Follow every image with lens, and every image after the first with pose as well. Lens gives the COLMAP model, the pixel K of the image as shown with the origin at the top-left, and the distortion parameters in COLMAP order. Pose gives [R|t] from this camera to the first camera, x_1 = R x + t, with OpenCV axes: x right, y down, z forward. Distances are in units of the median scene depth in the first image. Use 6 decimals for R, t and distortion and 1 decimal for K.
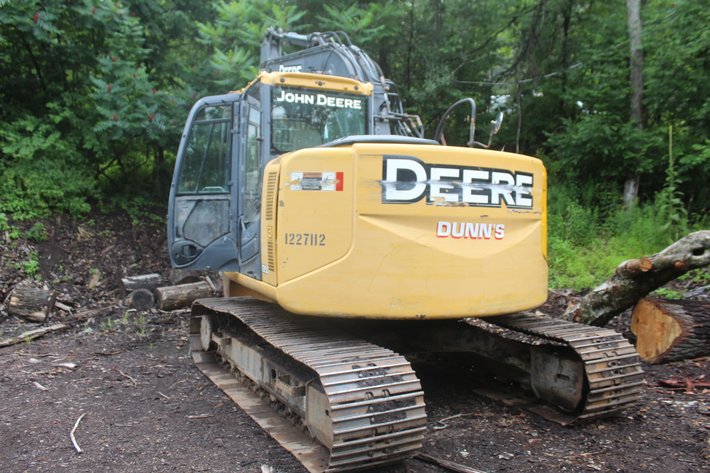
lens RADIAL K [[607.4, 0, 355.0], [0, 607.4, 236.5], [0, 0, 1]] dist [-0.157842, 0.140389]
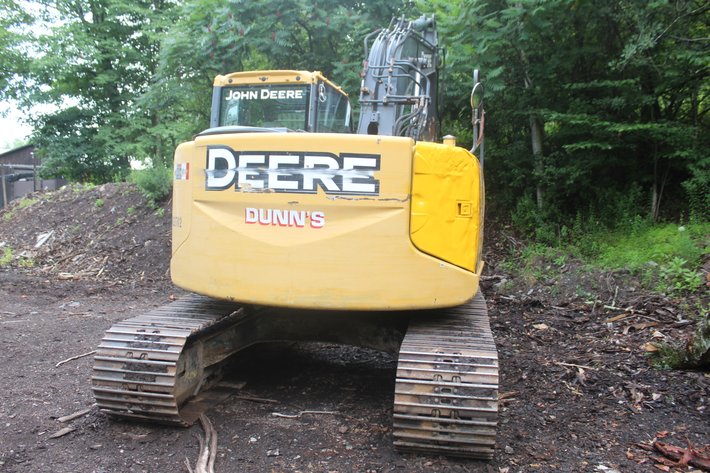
lens RADIAL K [[607.4, 0, 355.0], [0, 607.4, 236.5], [0, 0, 1]] dist [-0.157842, 0.140389]
pose [[0.778913, 0.044988, -0.625516, 0.894148], [-0.032536, 0.998979, 0.031332, -0.013565], [0.626287, -0.004053, 0.779582, 0.312728]]
